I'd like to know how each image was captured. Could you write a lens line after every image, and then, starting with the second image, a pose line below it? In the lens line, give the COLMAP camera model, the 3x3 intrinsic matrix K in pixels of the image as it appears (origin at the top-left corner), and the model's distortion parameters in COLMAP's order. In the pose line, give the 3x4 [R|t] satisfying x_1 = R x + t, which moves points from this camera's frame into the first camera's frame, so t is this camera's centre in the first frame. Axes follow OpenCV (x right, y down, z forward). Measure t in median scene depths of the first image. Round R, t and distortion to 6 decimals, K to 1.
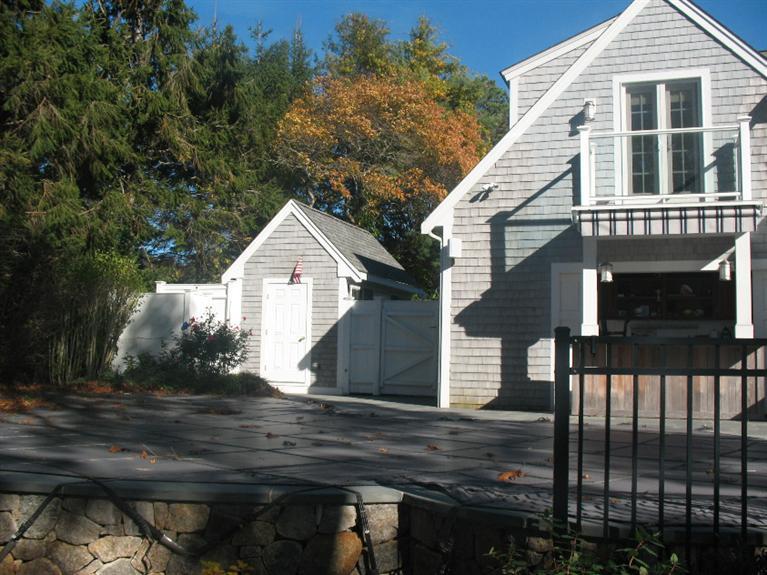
lens RADIAL K [[794.5, 0, 386.9], [0, 794.5, 286.5], [0, 0, 1]] dist [-0.200497, 0.240591]
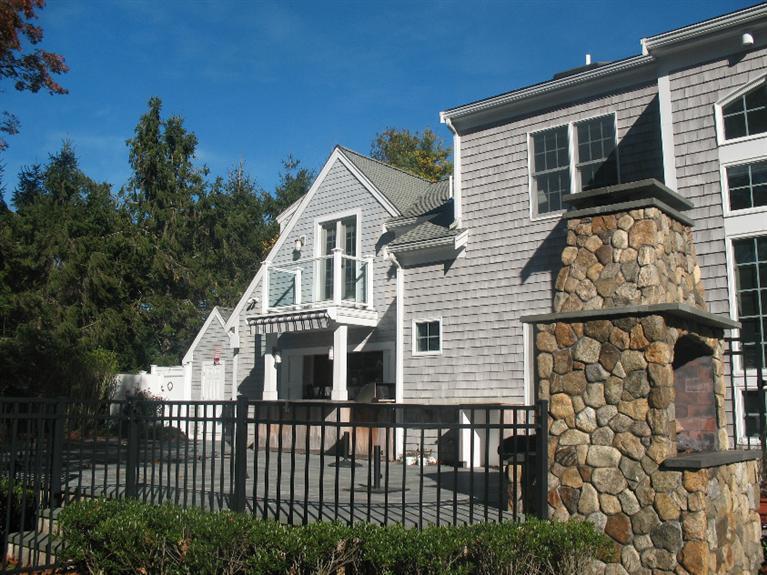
lens RADIAL K [[794.5, 0, 386.9], [0, 794.5, 286.5], [0, 0, 1]] dist [-0.200497, 0.240591]
pose [[0.933634, -0.069018, -0.351516, 0.942732], [0.040565, 0.995322, -0.087685, -0.010123], [0.355924, 0.067607, 0.932066, -0.325981]]
